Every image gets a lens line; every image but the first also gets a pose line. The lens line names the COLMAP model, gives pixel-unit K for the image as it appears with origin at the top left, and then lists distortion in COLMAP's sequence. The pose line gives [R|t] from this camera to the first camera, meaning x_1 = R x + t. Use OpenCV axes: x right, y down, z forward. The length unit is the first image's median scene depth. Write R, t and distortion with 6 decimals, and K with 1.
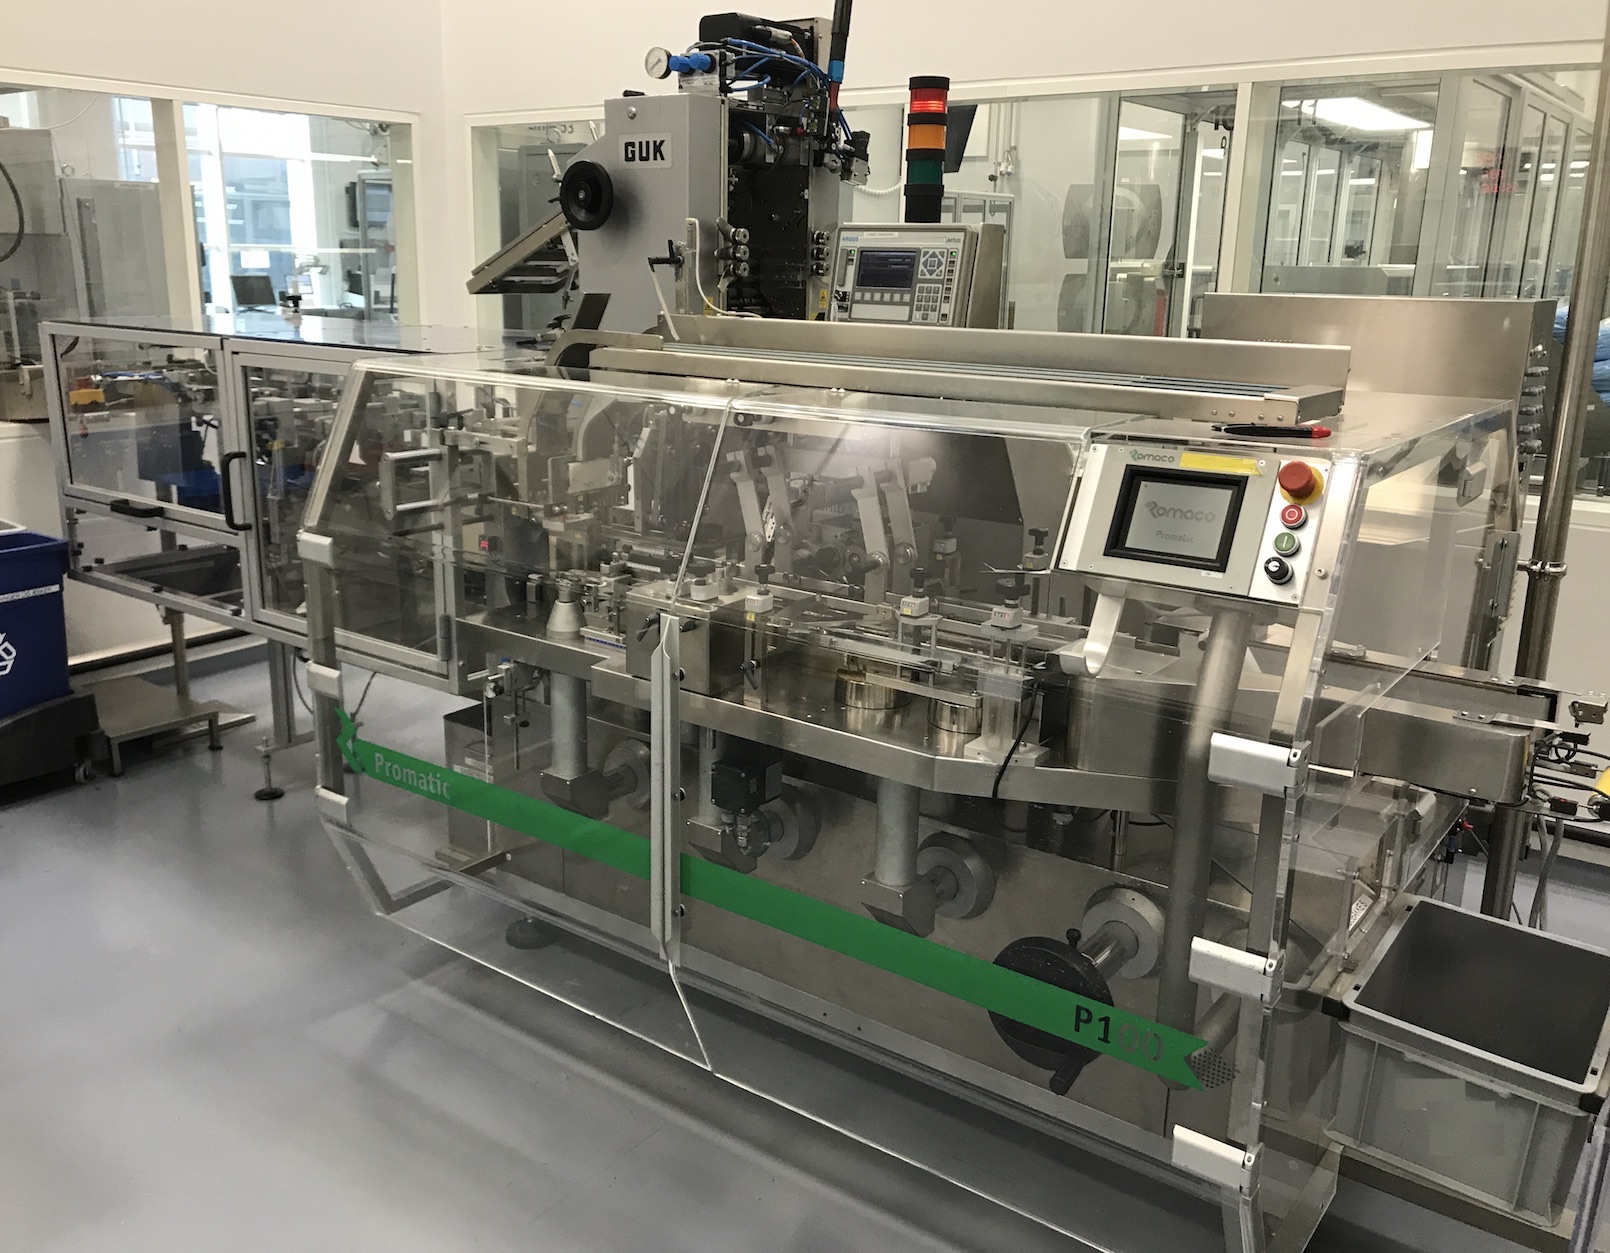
lens RADIAL K [[1362.8, 0, 805.0], [0, 1362.8, 626.5], [0, 0, 1]] dist [0.067381, 0.000376]
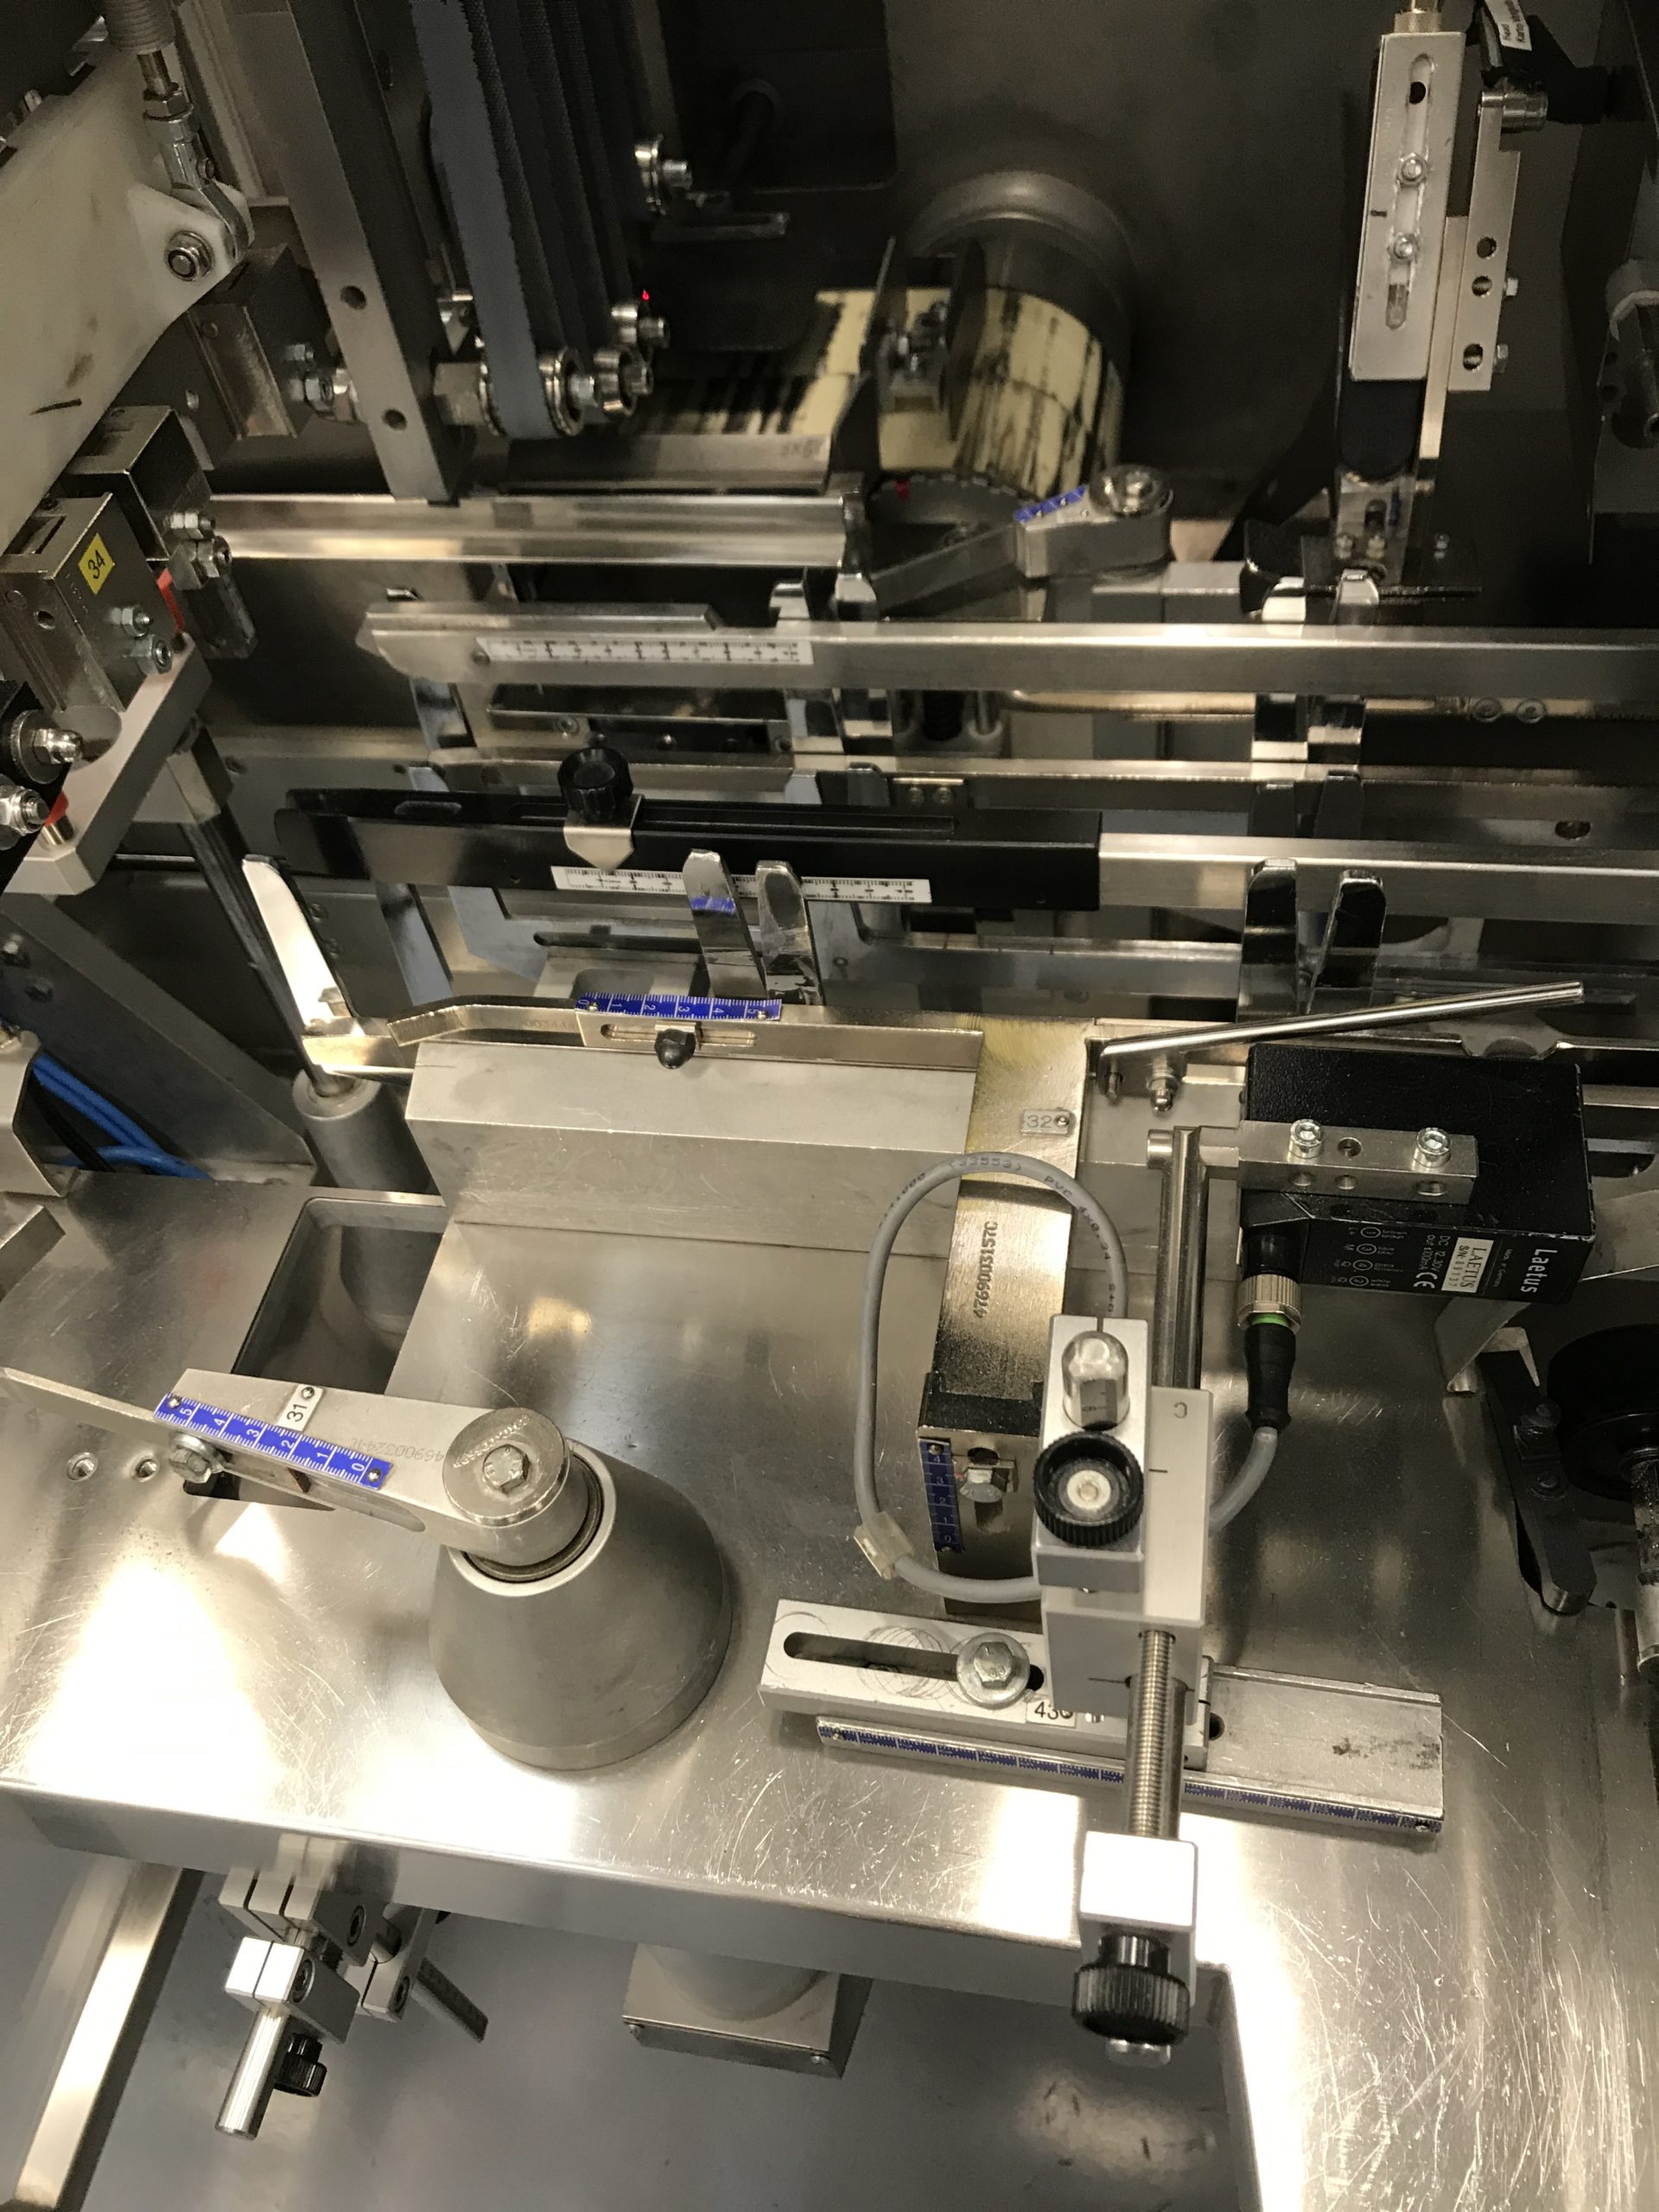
lens RADIAL K [[1821.6, 0, 829.5], [0, 1821.6, 1106.0], [0, 0, 1]] dist [0.008986, -0.003531]
pose [[0.887611, -0.420885, 0.187091, -0.166595], [0.243449, 0.773522, 0.585147, -0.143485], [-0.390998, -0.473835, 0.789050, 0.877807]]
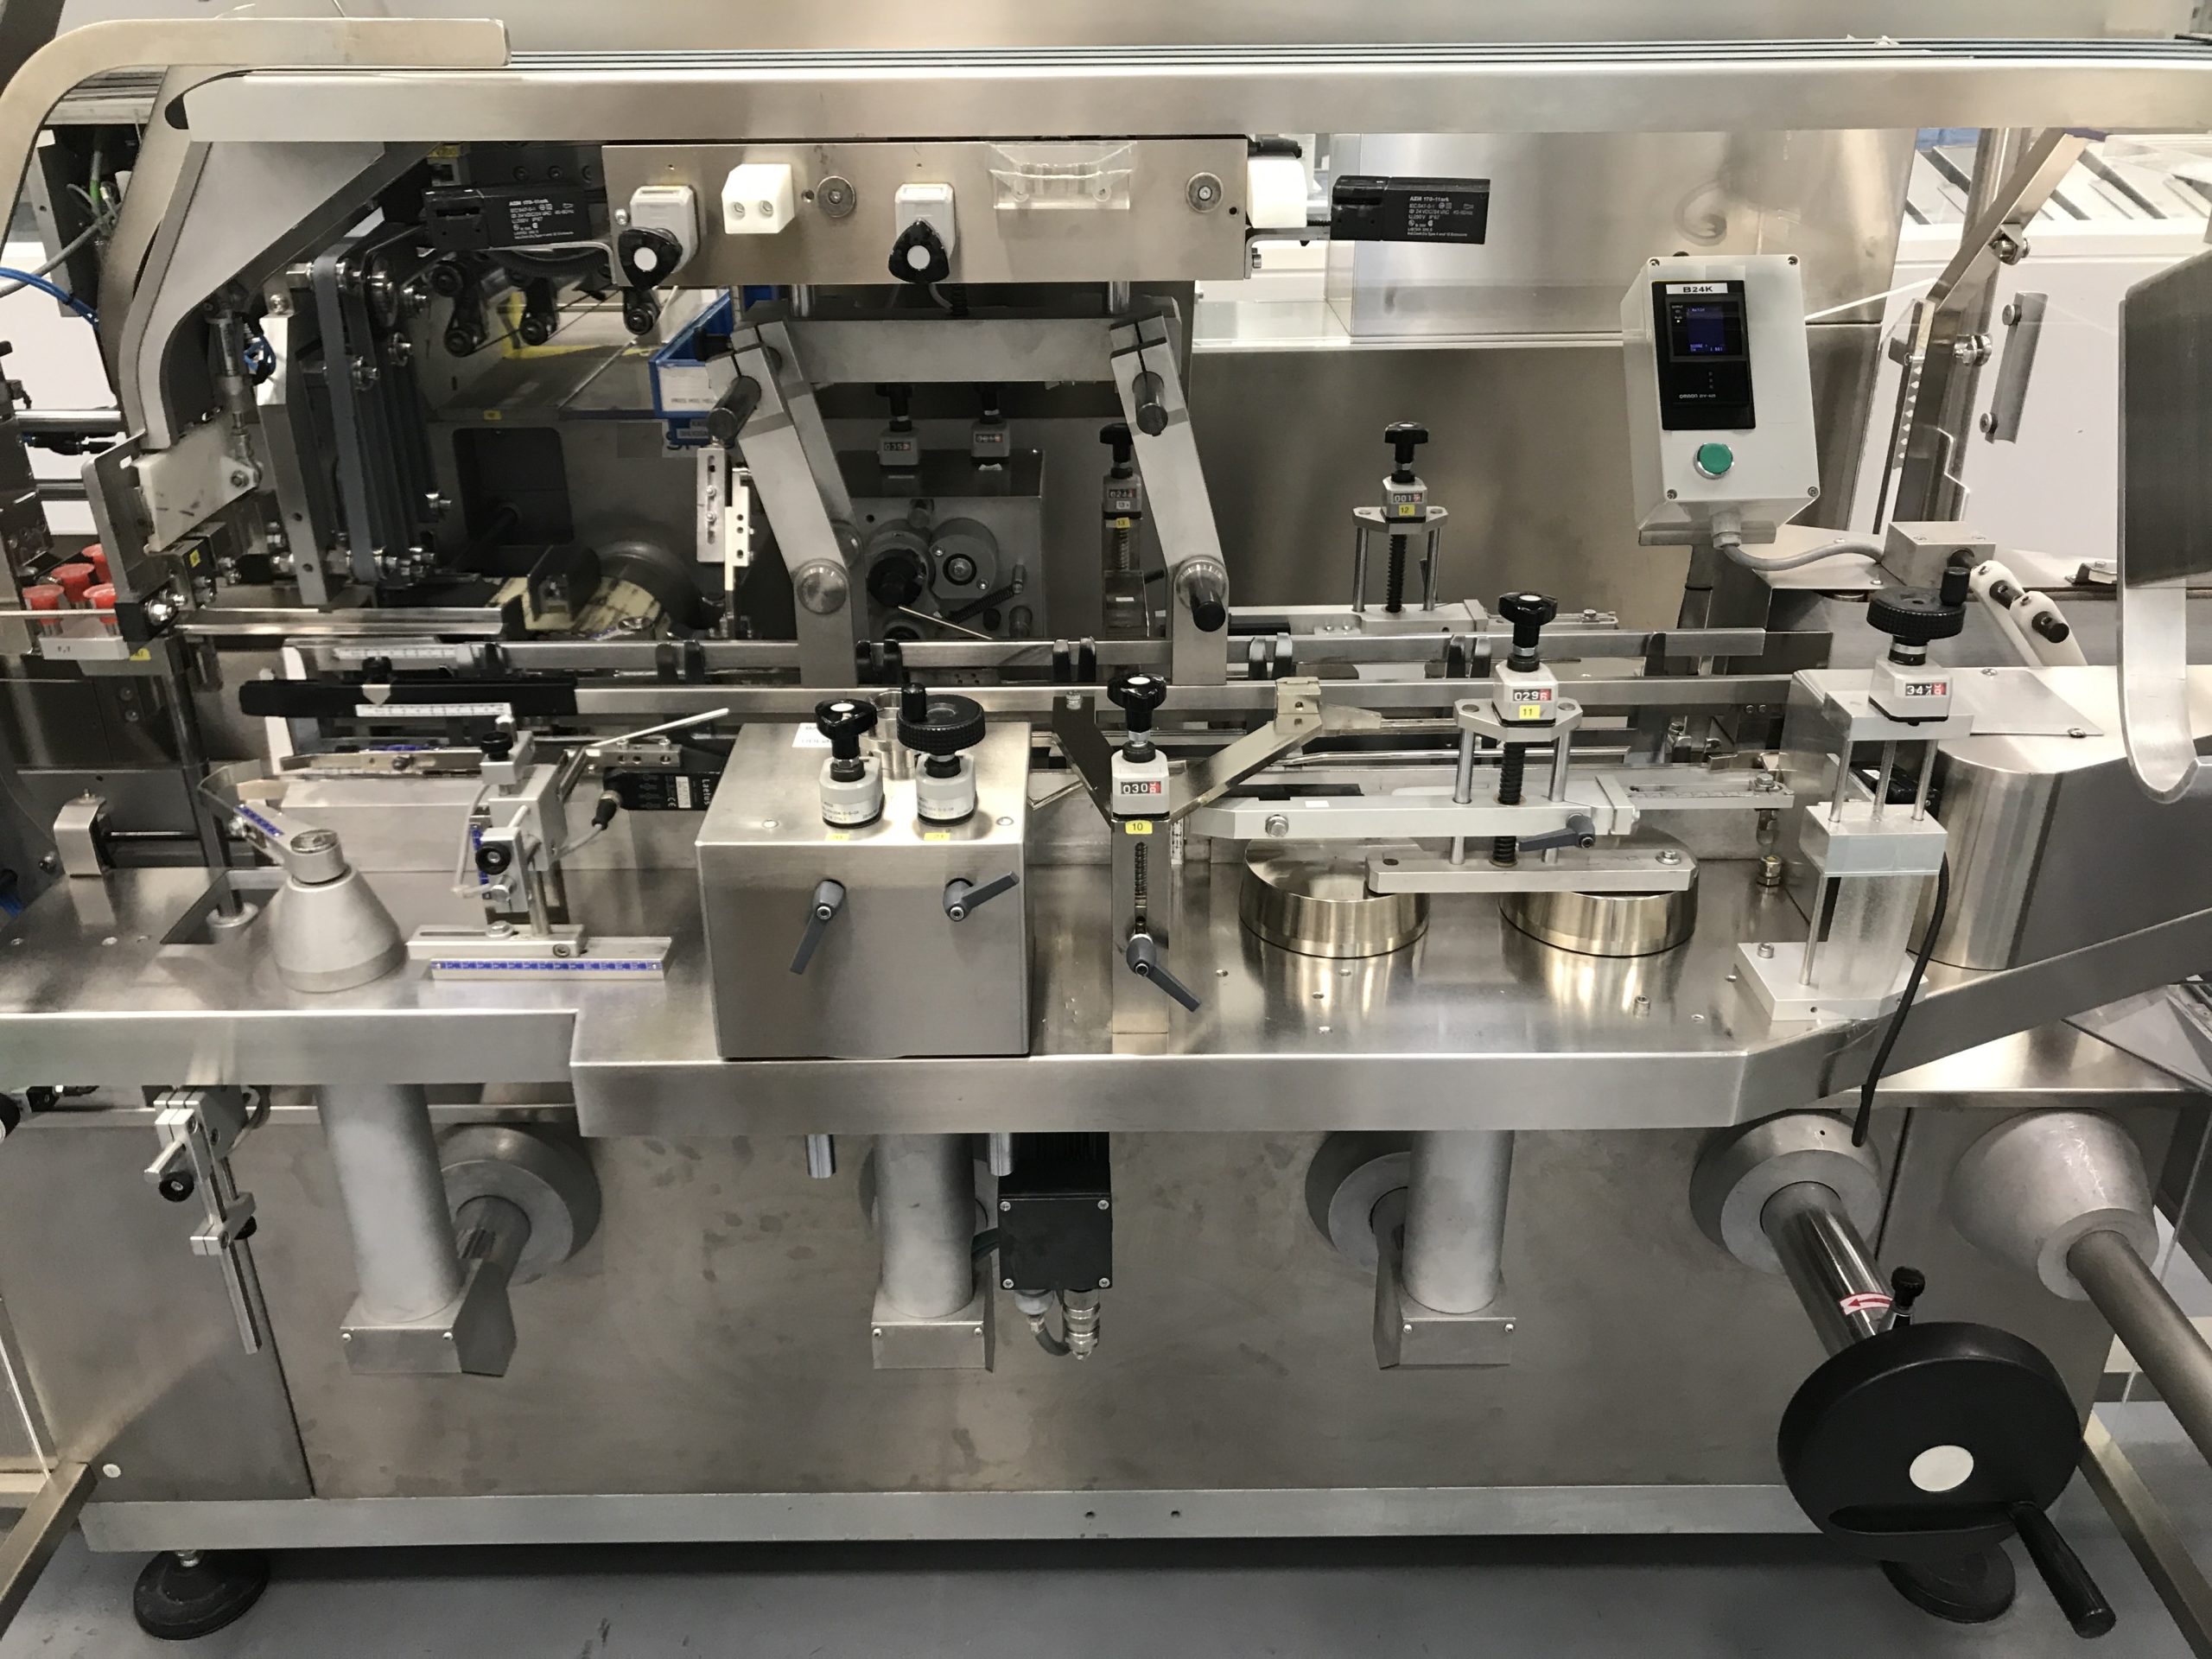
lens RADIAL K [[1821.6, 0, 1078.1], [0, 1821.6, 817.0], [0, 0, 1]] dist [0.008986, -0.003531]
pose [[0.807787, -0.284347, 0.516360, -0.254402], [0.179672, 0.953051, 0.243746, -0.110242], [-0.561425, -0.104119, 0.820951, 0.527318]]
